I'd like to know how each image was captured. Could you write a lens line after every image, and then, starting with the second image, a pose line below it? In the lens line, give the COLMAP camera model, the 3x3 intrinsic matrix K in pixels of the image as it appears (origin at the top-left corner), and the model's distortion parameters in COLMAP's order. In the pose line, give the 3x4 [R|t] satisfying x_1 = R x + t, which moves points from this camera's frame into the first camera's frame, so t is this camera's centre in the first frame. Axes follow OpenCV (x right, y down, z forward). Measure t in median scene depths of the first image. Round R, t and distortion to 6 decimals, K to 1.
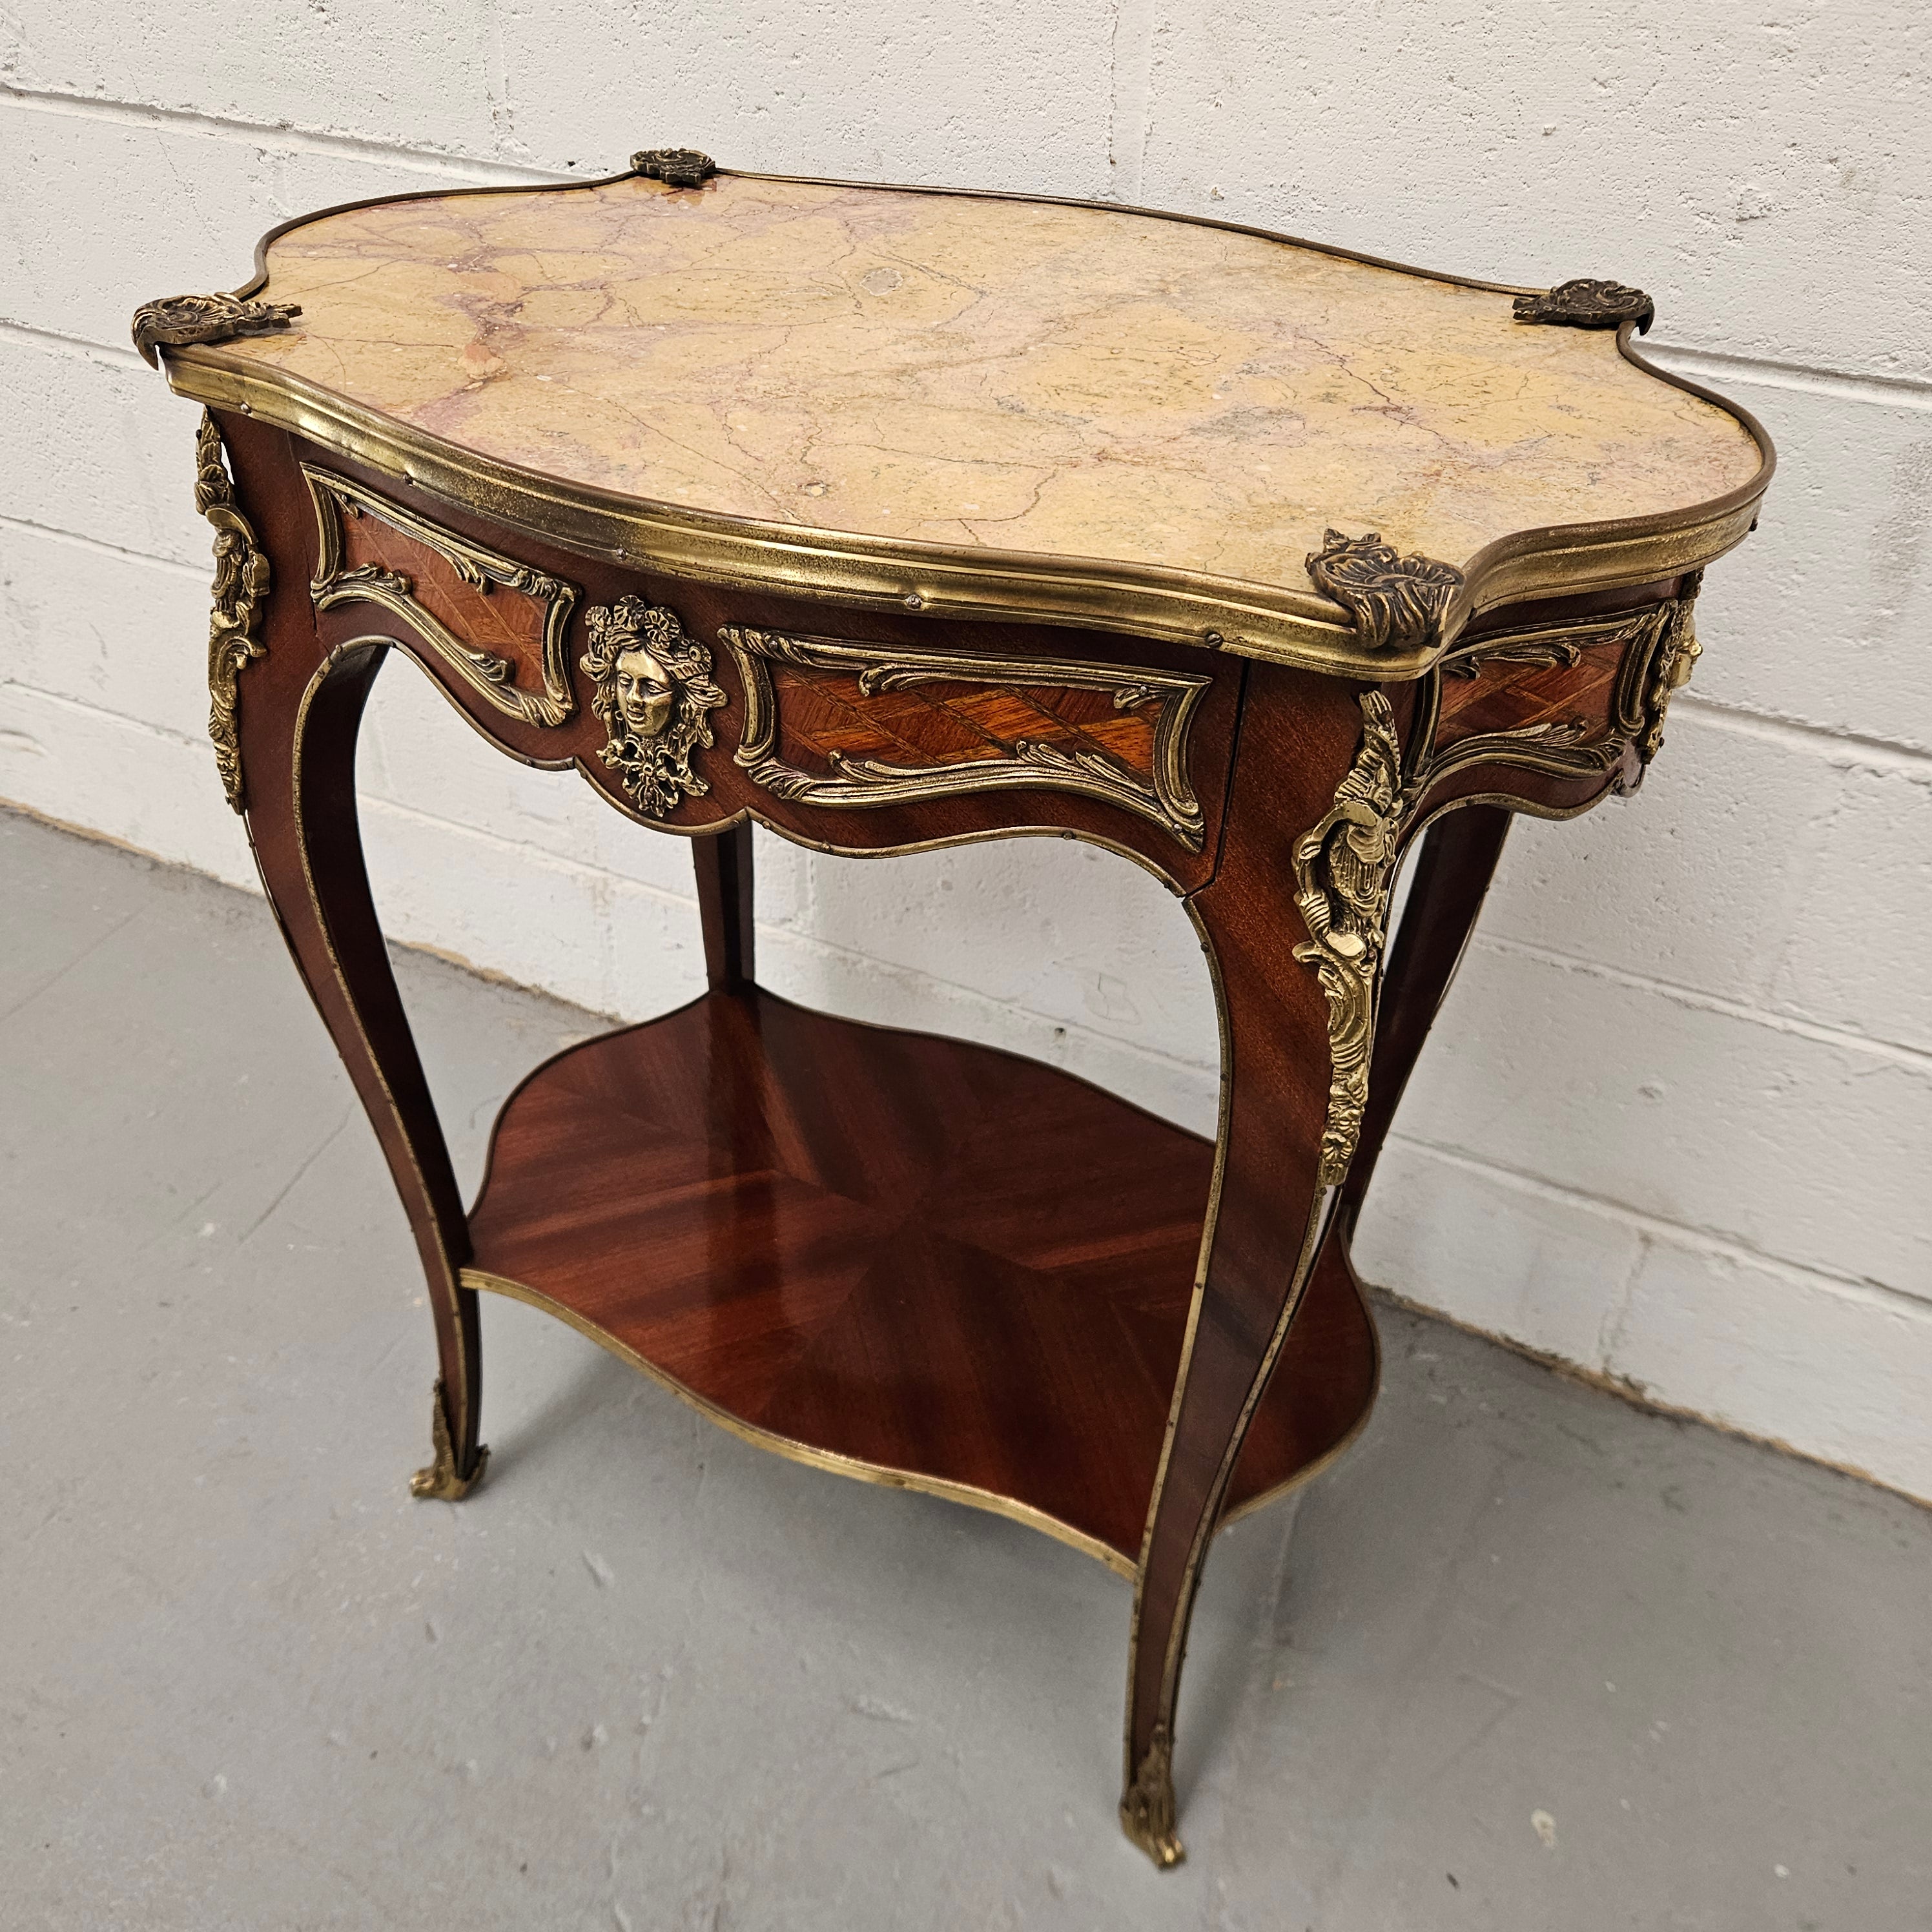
lens RADIAL K [[1732.8, 0, 947.4], [0, 1732.8, 946.8], [0, 0, 1]] dist [0.069570, -0.080407]
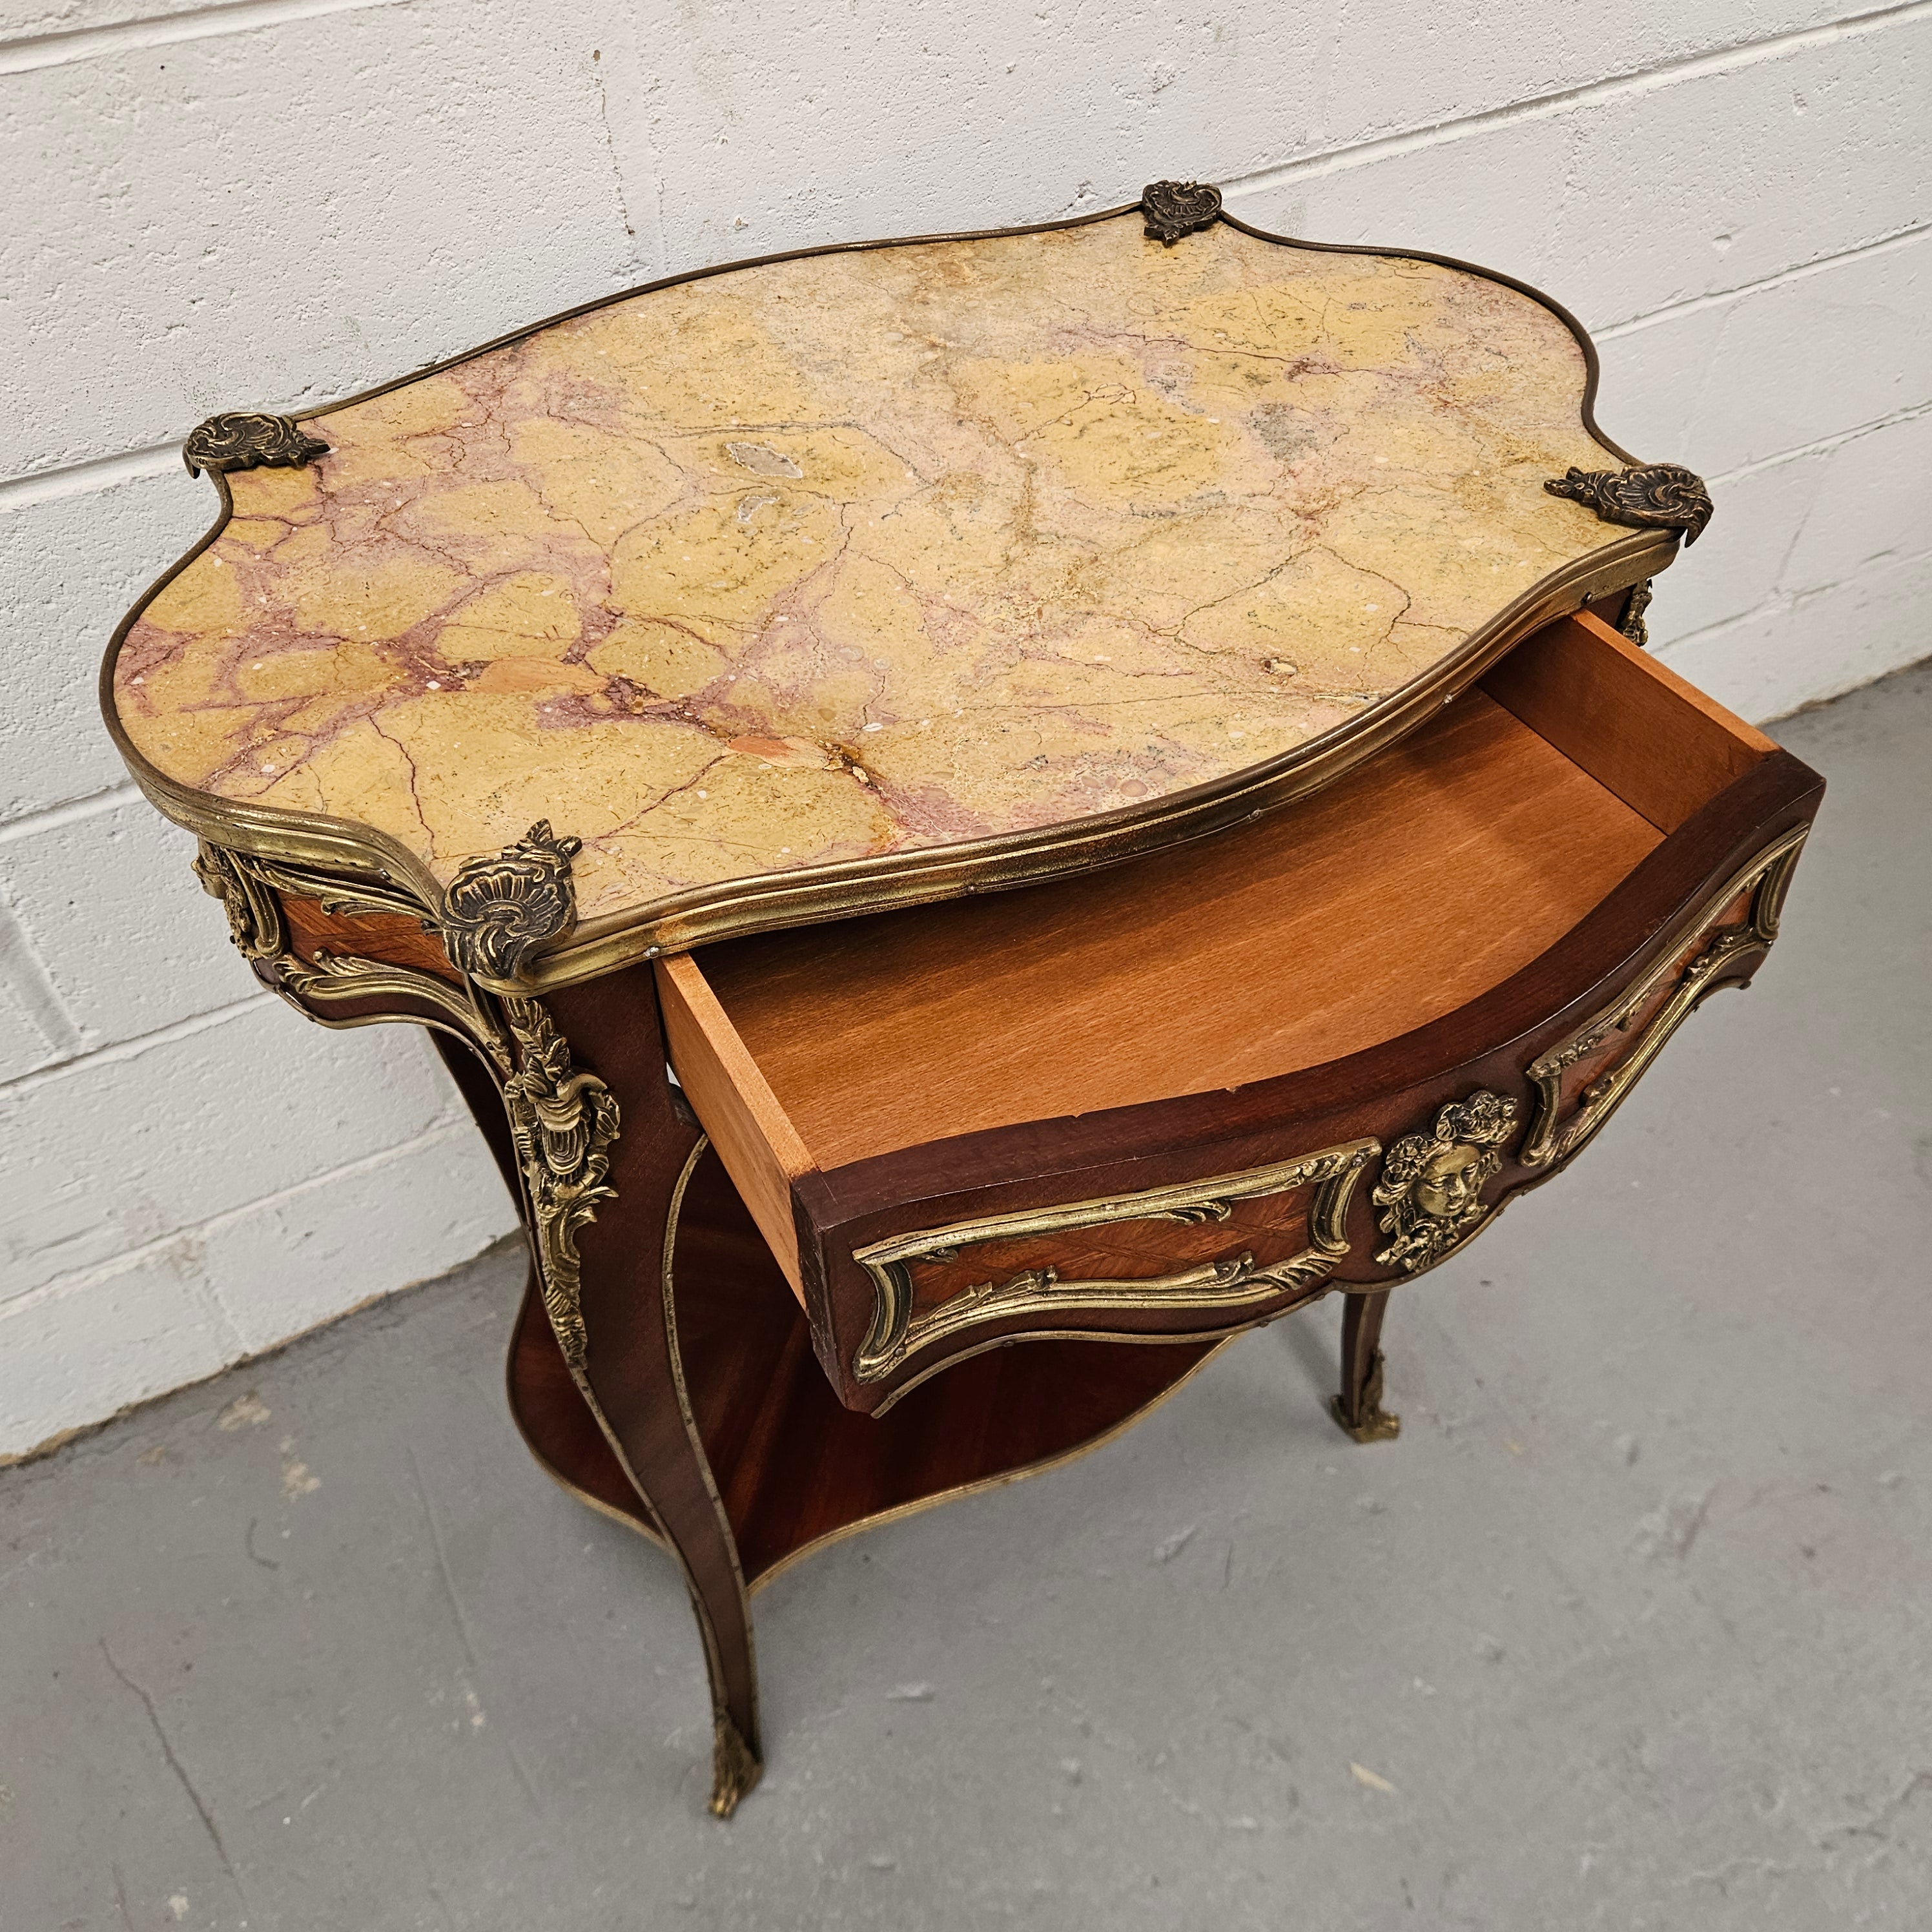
lens RADIAL K [[1731.9, 0, 955.0], [0, 1731.9, 953.5], [0, 0, 1]] dist [0.070244, -0.074355]
pose [[0.560464, -0.611833, 0.558158, -0.618853], [0.508916, 0.786133, 0.350712, -0.414051], [-0.653364, 0.087494, 0.751971, 0.224429]]
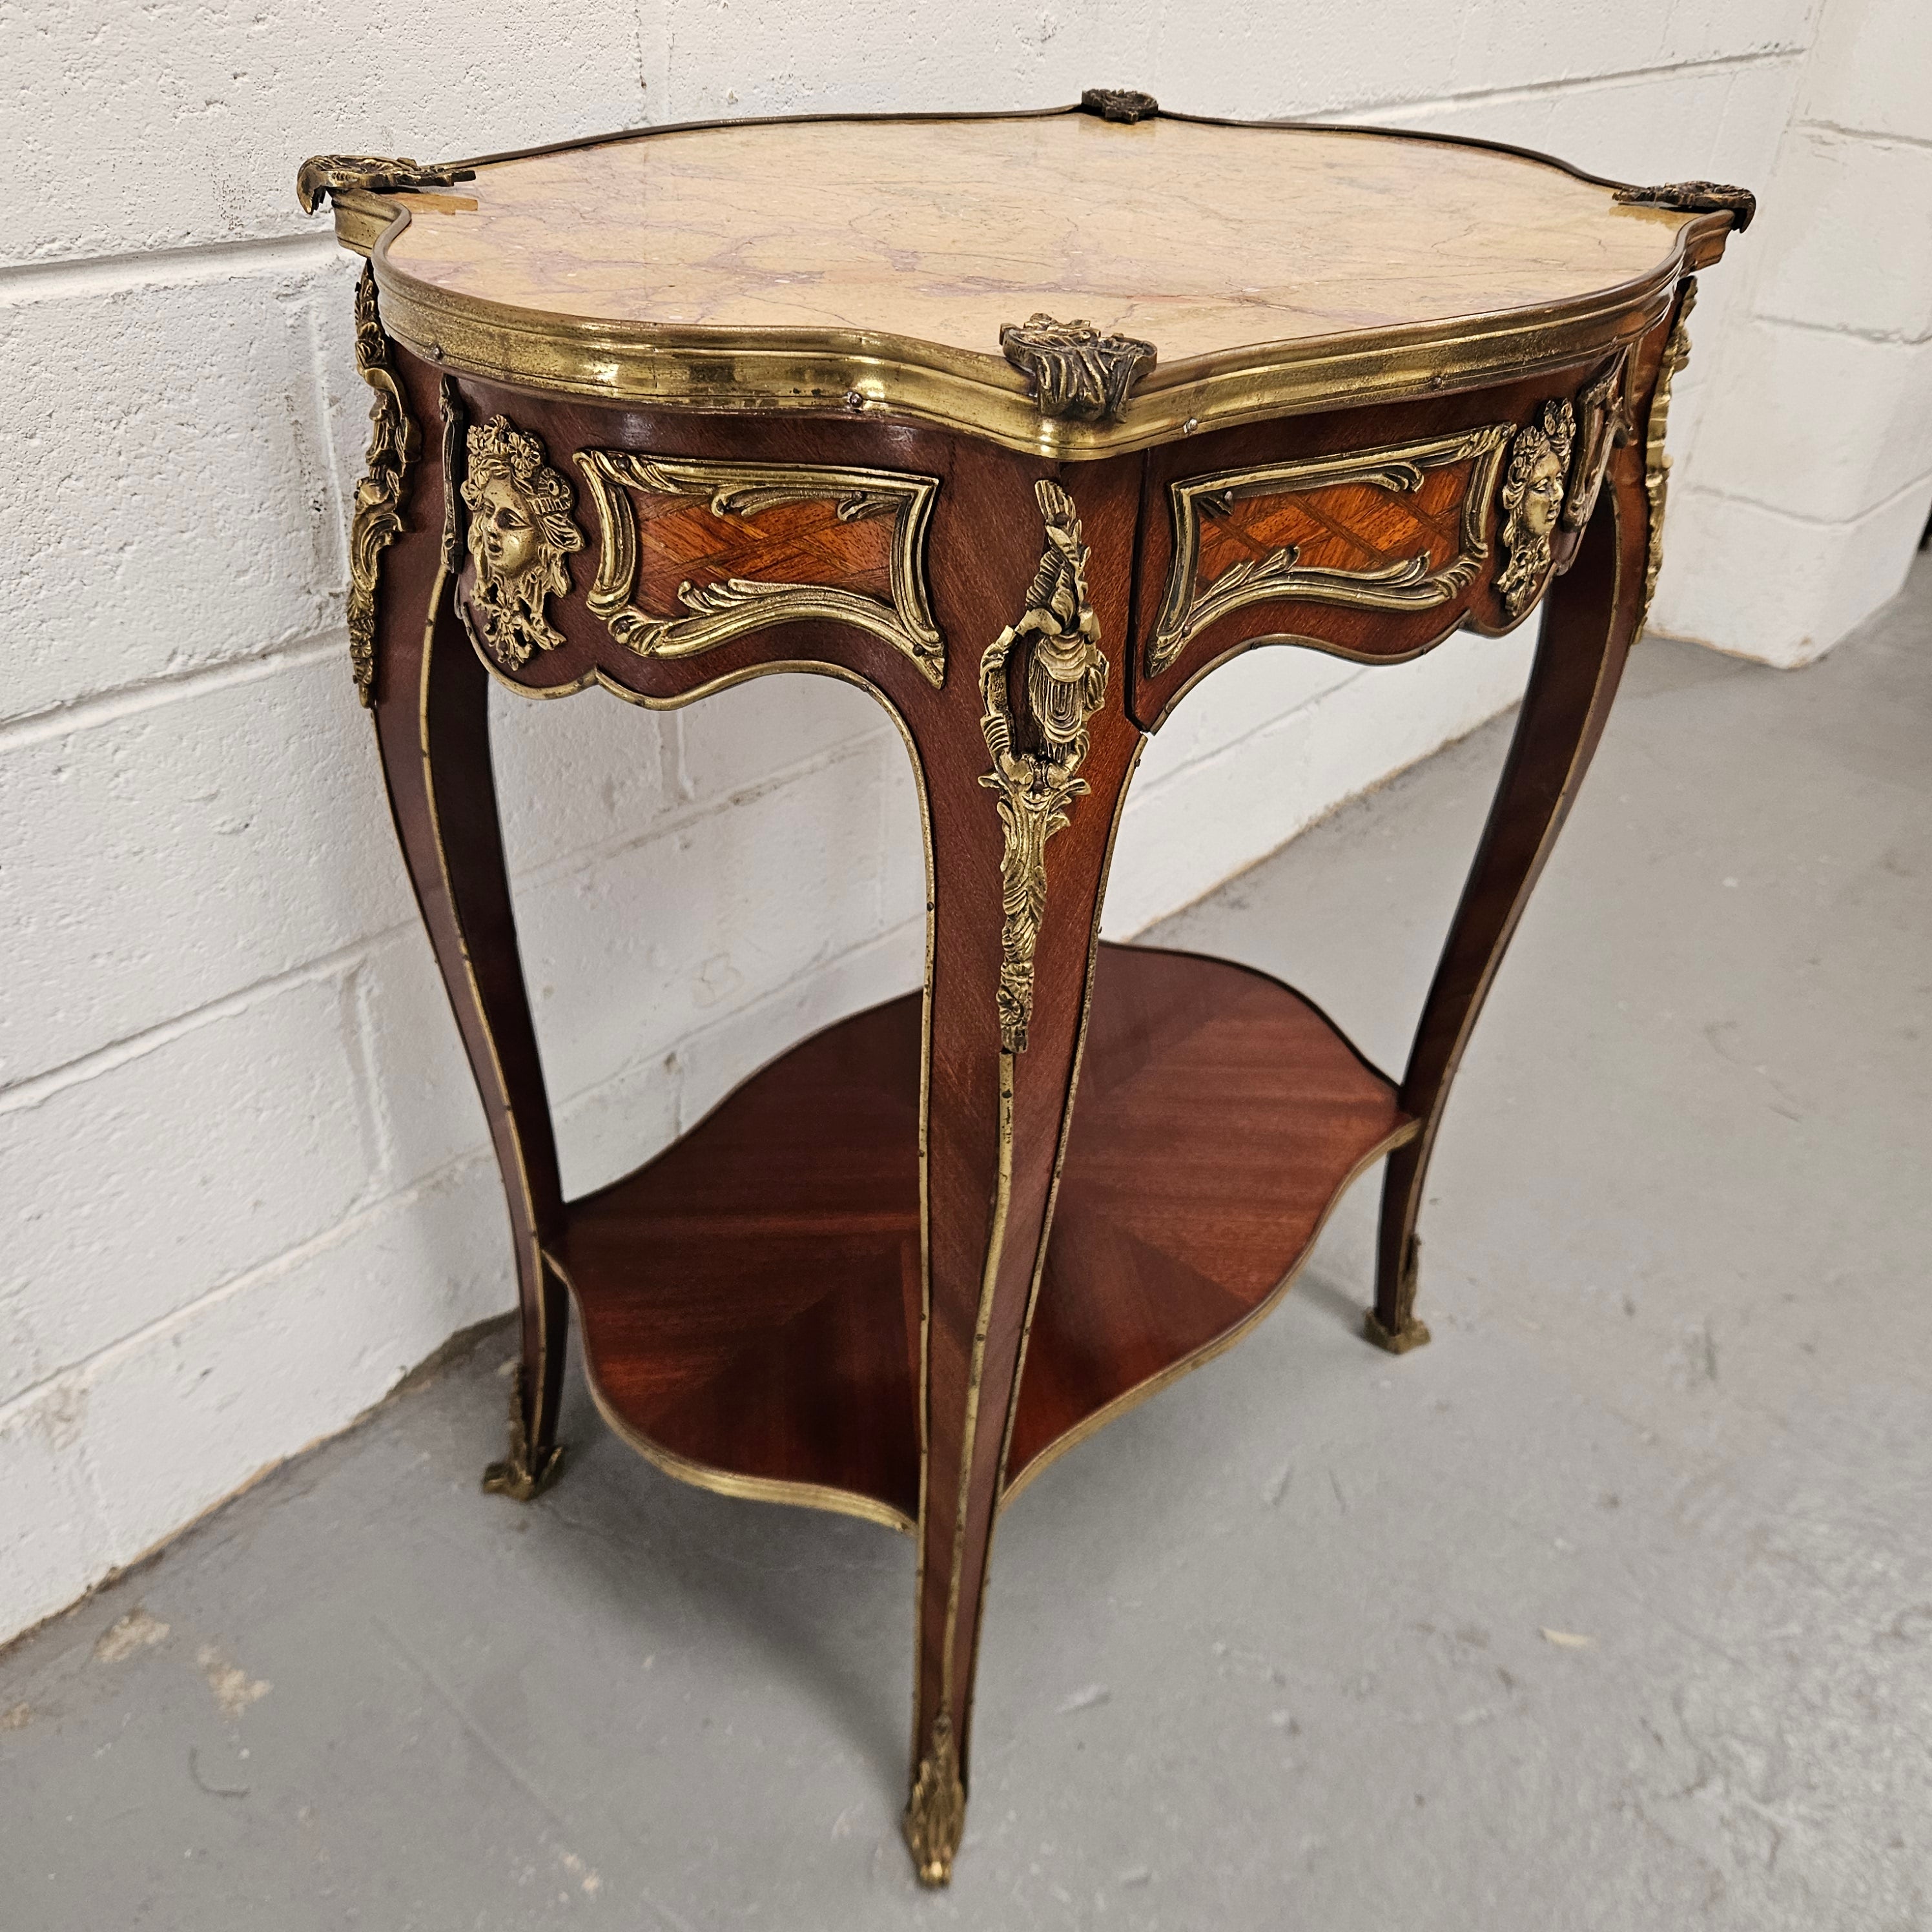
lens RADIAL K [[1739.8, 0, 973.1], [0, 1739.8, 942.4], [0, 0, 1]] dist [0.072453, -0.091453]
pose [[0.231977, -0.527743, 0.817113, -0.929903], [0.525282, 0.774980, 0.351404, -0.358207], [-0.818697, 0.347697, 0.456991, 0.636702]]
